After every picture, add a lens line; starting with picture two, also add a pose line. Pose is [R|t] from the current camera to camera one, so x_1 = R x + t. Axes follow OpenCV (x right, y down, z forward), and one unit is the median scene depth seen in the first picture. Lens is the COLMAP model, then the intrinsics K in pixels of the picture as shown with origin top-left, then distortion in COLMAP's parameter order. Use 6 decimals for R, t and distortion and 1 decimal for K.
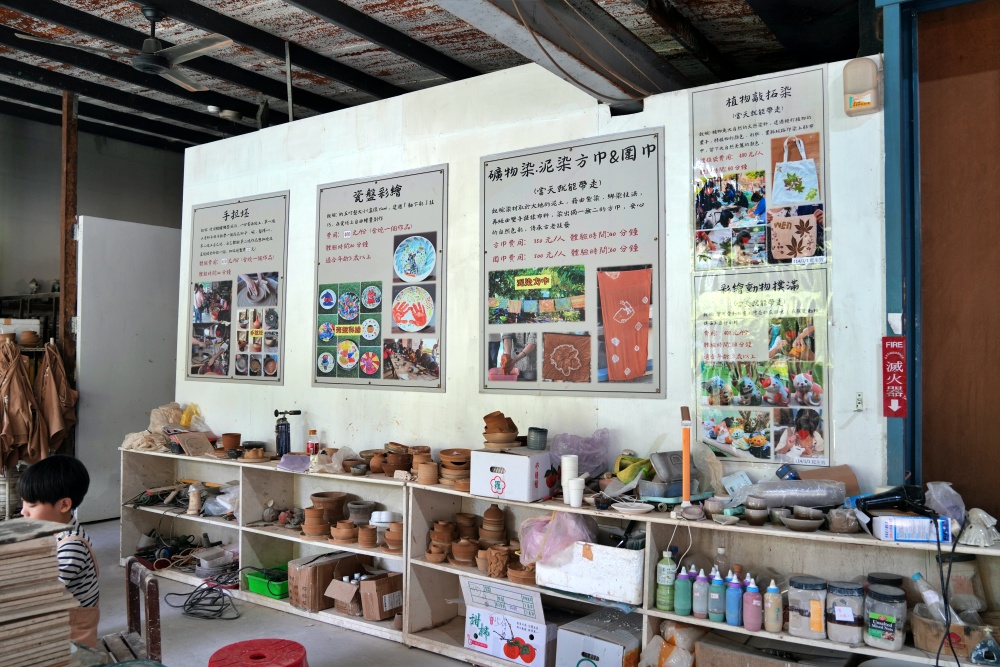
lens RADIAL K [[801.4, 0, 498.9], [0, 801.4, 330.5], [0, 0, 1]] dist [-0.048992, 0.041891]
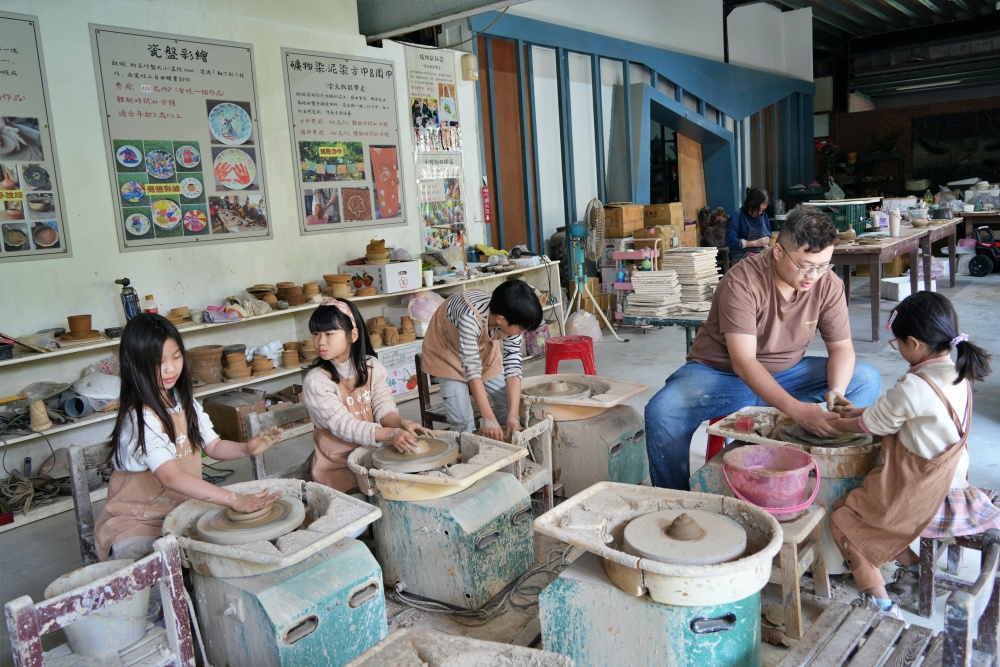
lens RADIAL K [[801.4, 0, 501.5], [0, 801.4, 333.2], [0, 0, 1]] dist [-0.048992, 0.041891]
pose [[0.069861, -0.164787, 0.983852, -1.309770], [0.039549, 0.985944, 0.162329, 0.036452], [-0.996772, 0.027570, 0.075396, 0.582228]]
